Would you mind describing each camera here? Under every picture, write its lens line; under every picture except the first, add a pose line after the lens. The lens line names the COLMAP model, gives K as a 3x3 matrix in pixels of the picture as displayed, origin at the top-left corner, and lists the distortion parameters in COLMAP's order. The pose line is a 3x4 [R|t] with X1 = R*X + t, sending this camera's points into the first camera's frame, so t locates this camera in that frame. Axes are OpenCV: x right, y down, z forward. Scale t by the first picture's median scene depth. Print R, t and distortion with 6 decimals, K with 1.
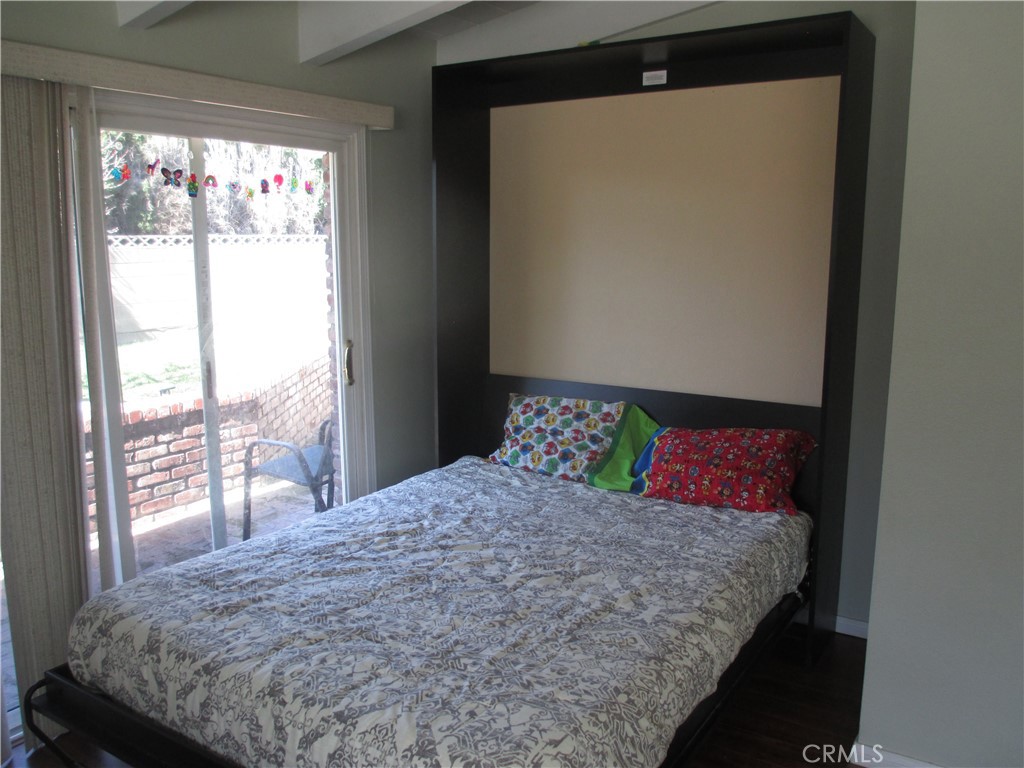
lens RADIAL K [[852.8, 0, 512.6], [0, 852.8, 375.7], [0, 0, 1]] dist [-0.069598, 0.033123]
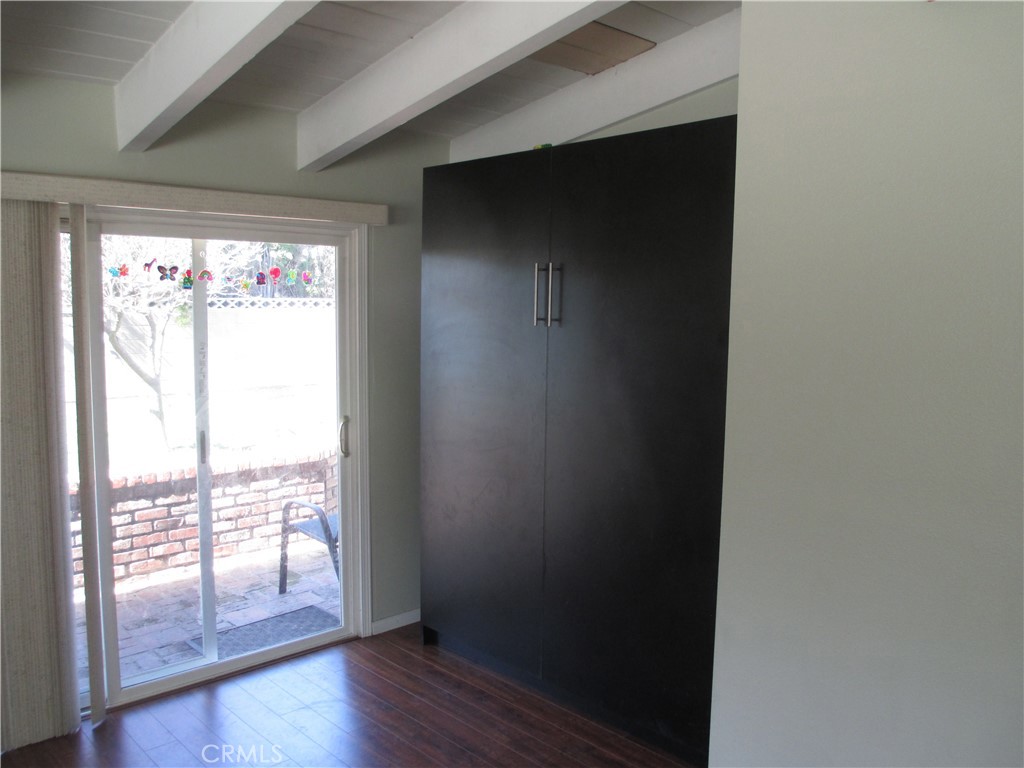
lens RADIAL K [[852.8, 0, 504.1], [0, 852.8, 387.1], [0, 0, 1]] dist [-0.069598, 0.033123]
pose [[0.971636, 0.038697, -0.233295, 0.265960], [-0.052137, 0.997300, -0.051721, -0.033311], [0.230663, 0.062417, 0.971030, -0.018408]]
